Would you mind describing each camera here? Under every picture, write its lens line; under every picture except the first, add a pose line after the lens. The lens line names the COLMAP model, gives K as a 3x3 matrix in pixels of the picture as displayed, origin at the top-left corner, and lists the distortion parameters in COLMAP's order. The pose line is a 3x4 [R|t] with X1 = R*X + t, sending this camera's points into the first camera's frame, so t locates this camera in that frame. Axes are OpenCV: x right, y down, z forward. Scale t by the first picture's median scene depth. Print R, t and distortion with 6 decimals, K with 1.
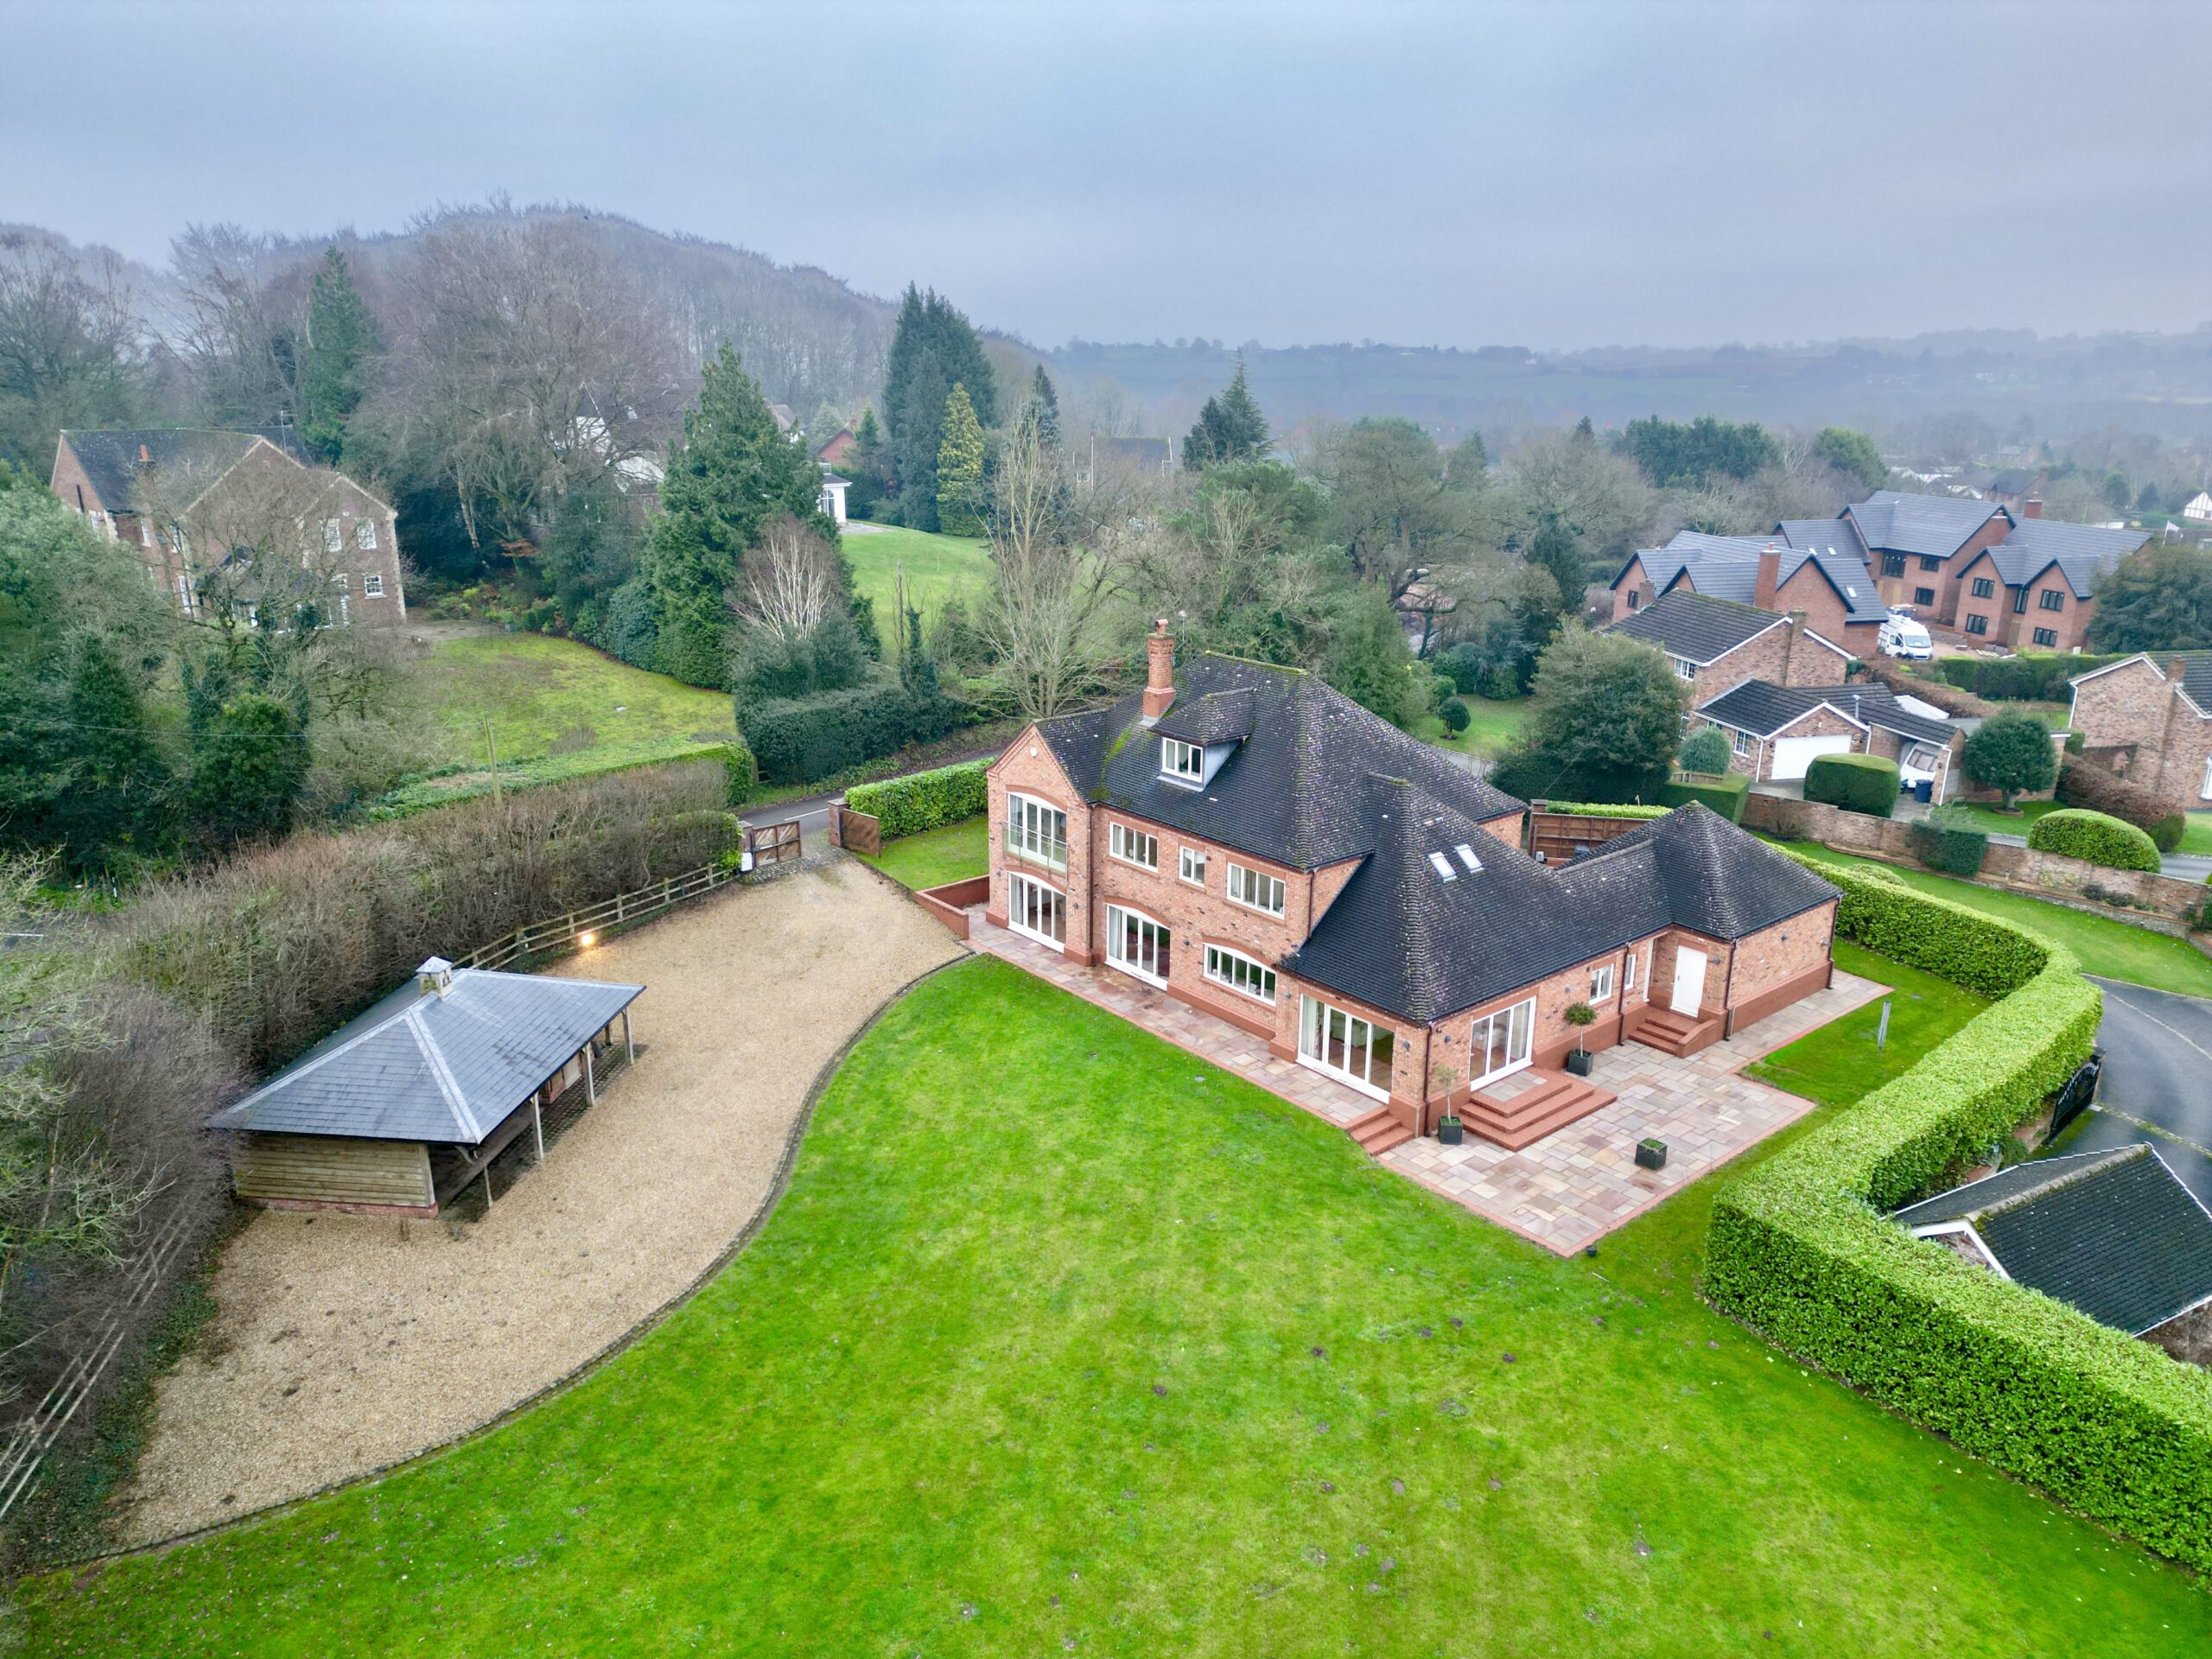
lens RADIAL K [[1538.2, 0, 1114.9], [0, 1538.2, 836.3], [0, 0, 1]] dist [0.082190, -0.074420]
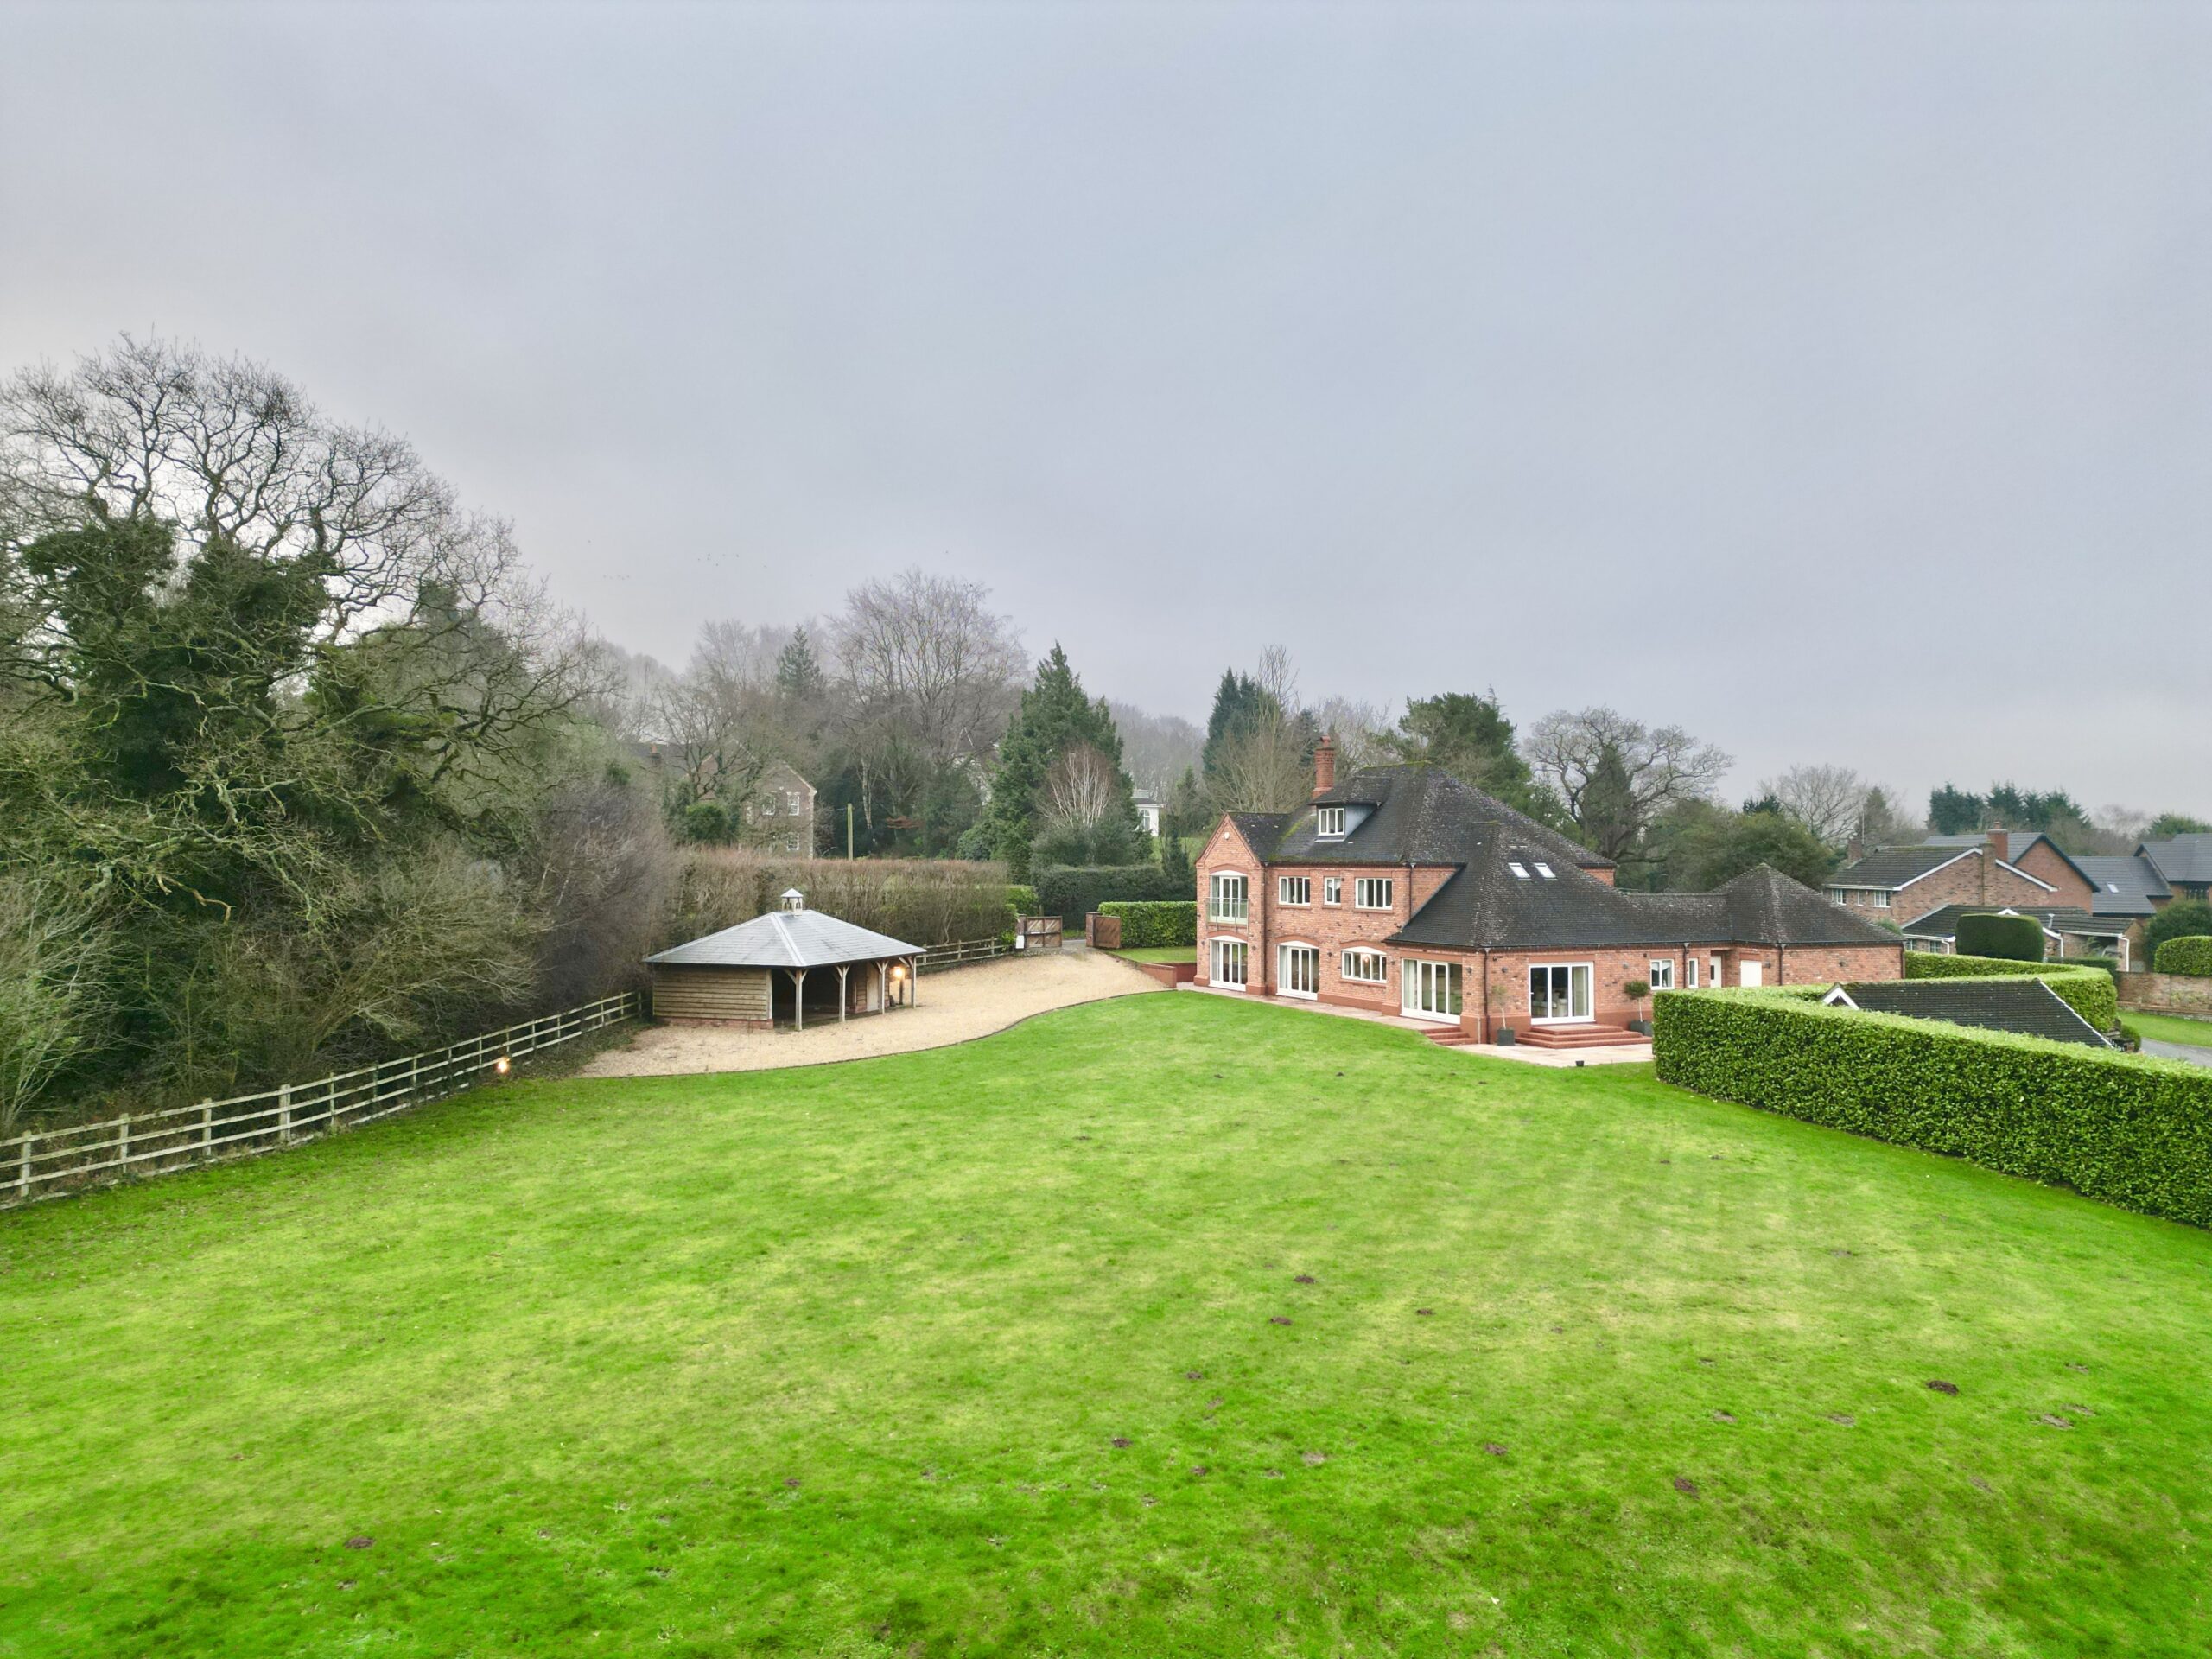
lens RADIAL K [[1538.2, 0, 1108.4], [0, 1538.2, 824.4], [0, 0, 1]] dist [0.082190, -0.074420]
pose [[0.970404, -0.009604, -0.241294, 0.176468], [-0.067927, 0.948008, -0.310912, 0.374186], [0.231735, 0.318101, 0.919299, -0.255711]]
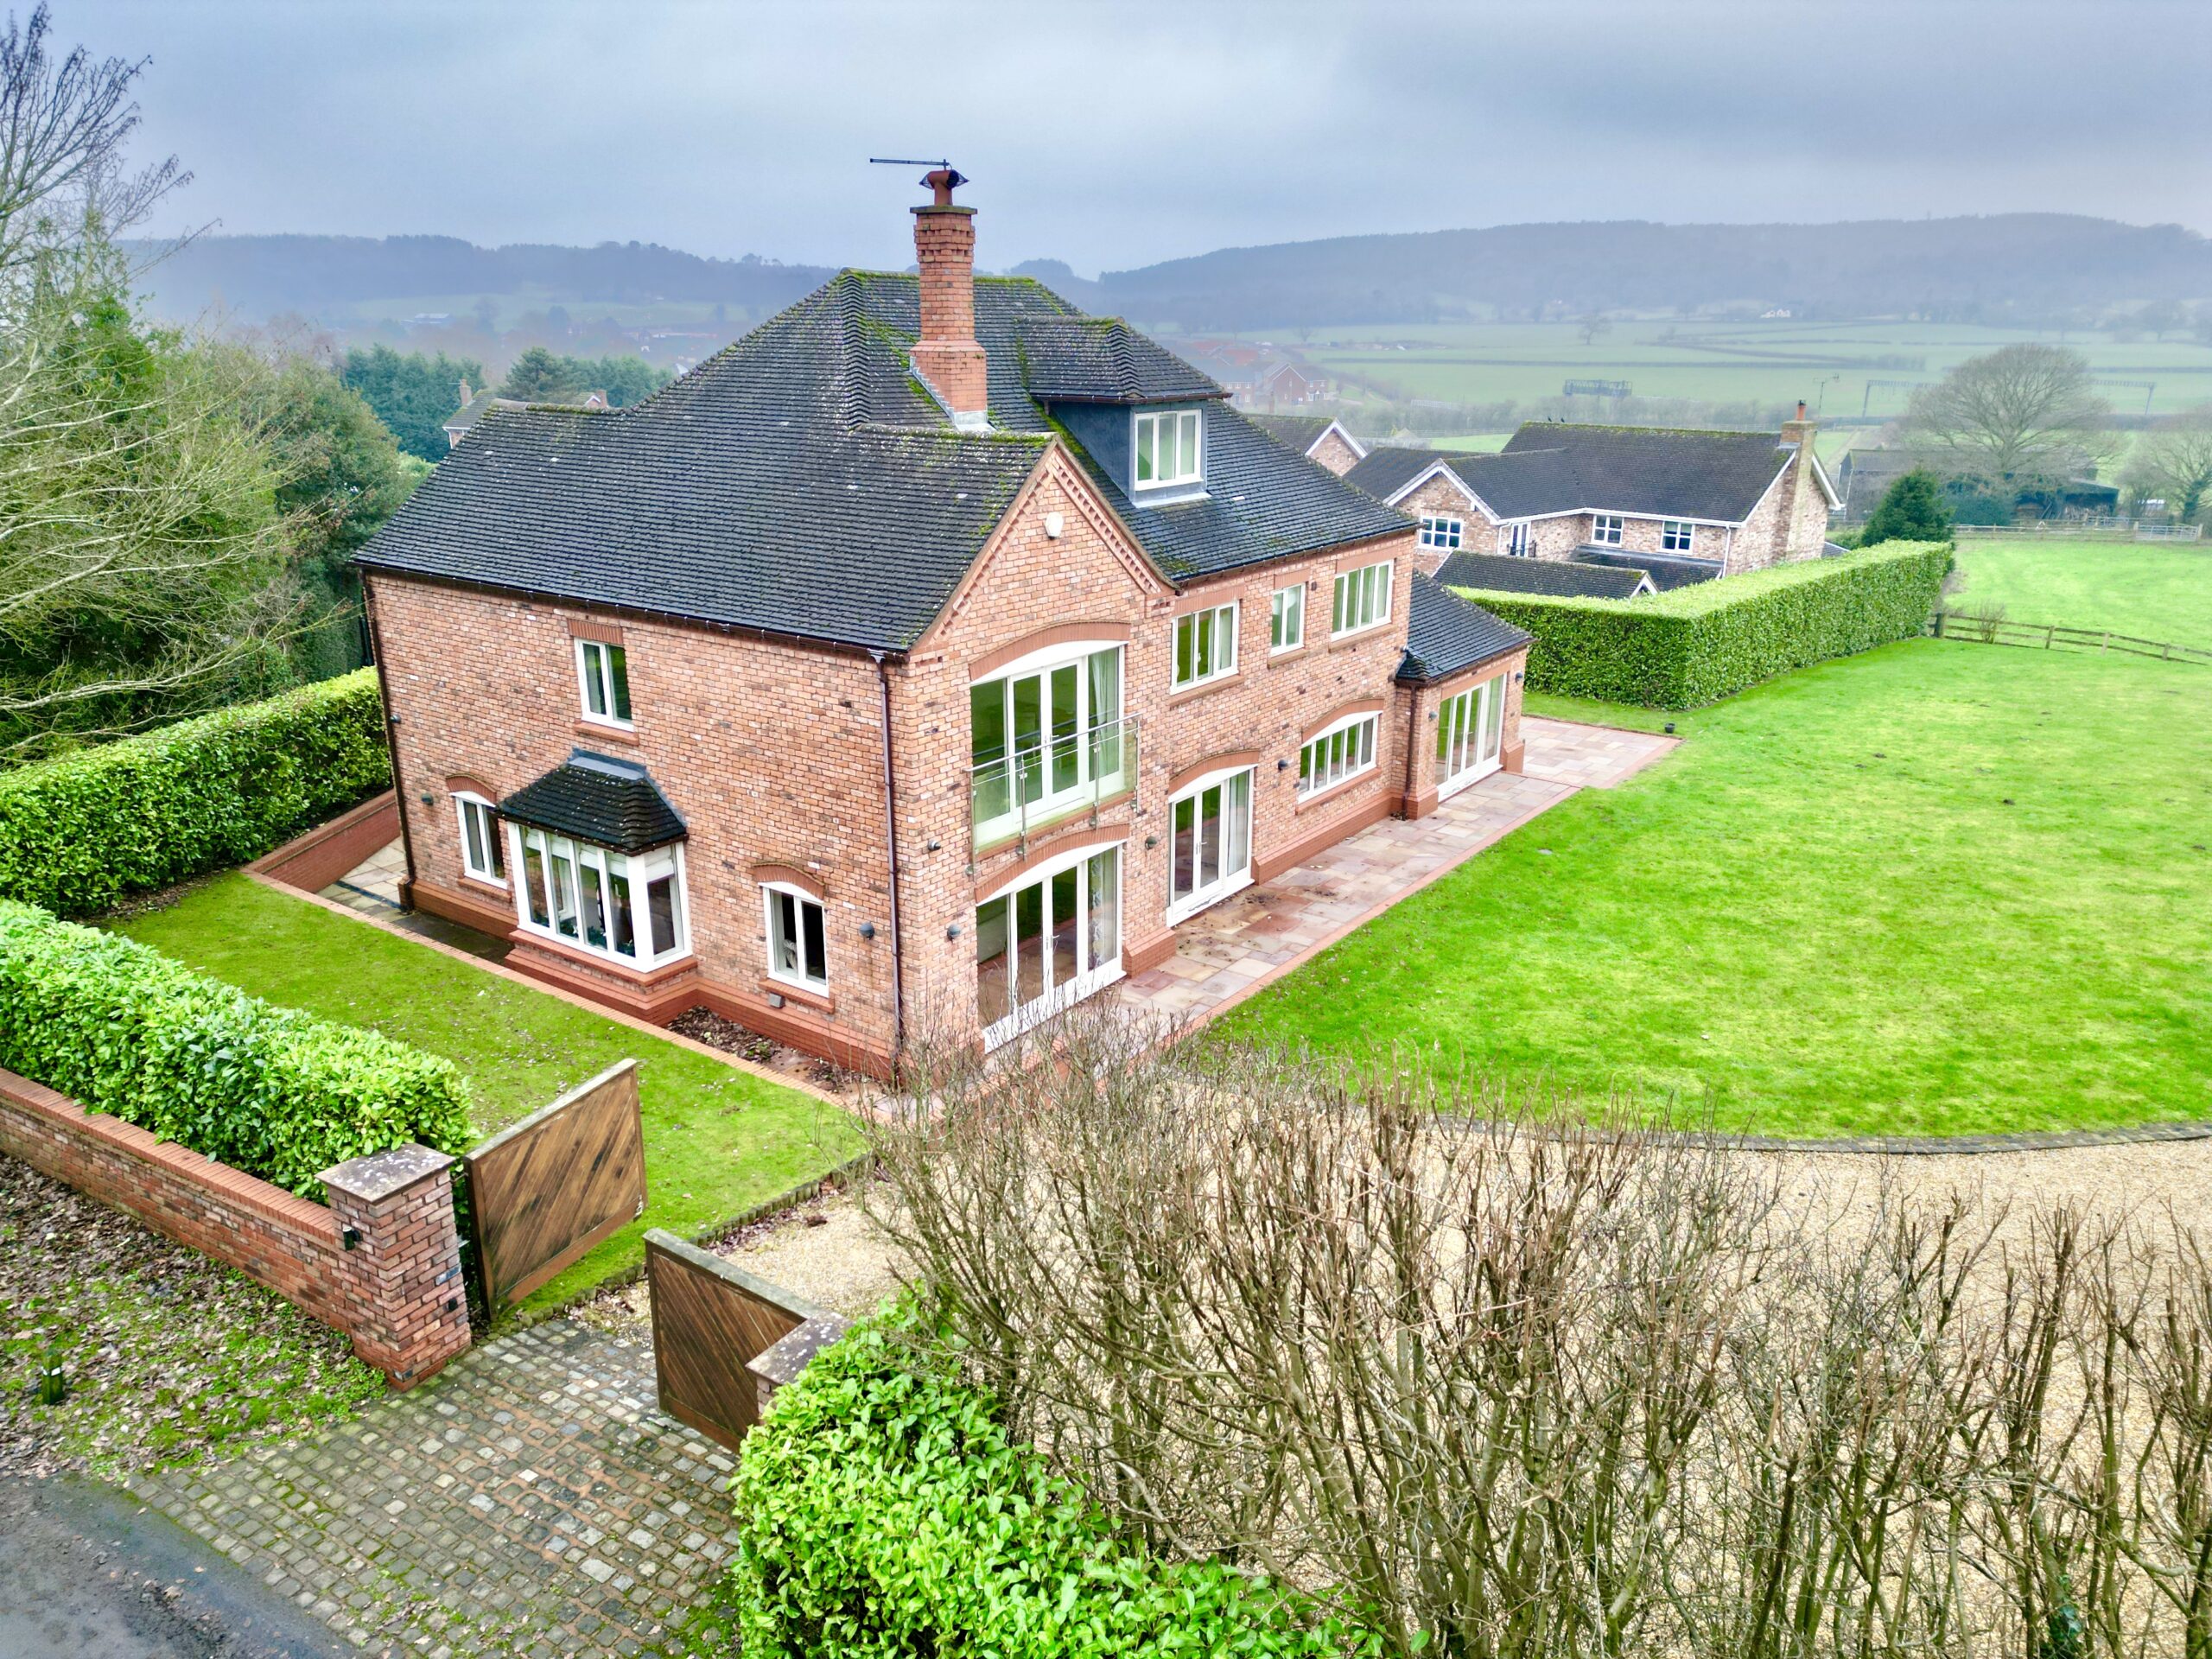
lens RADIAL K [[1538.2, 0, 1115.4], [0, 1538.2, 827.6], [0, 0, 1]] dist [0.082190, -0.074420]
pose [[-0.242479, -0.310346, 0.919179, -0.450904], [0.279043, 0.885106, 0.372454, -0.133071], [-0.929160, 0.346803, -0.128020, 1.121252]]
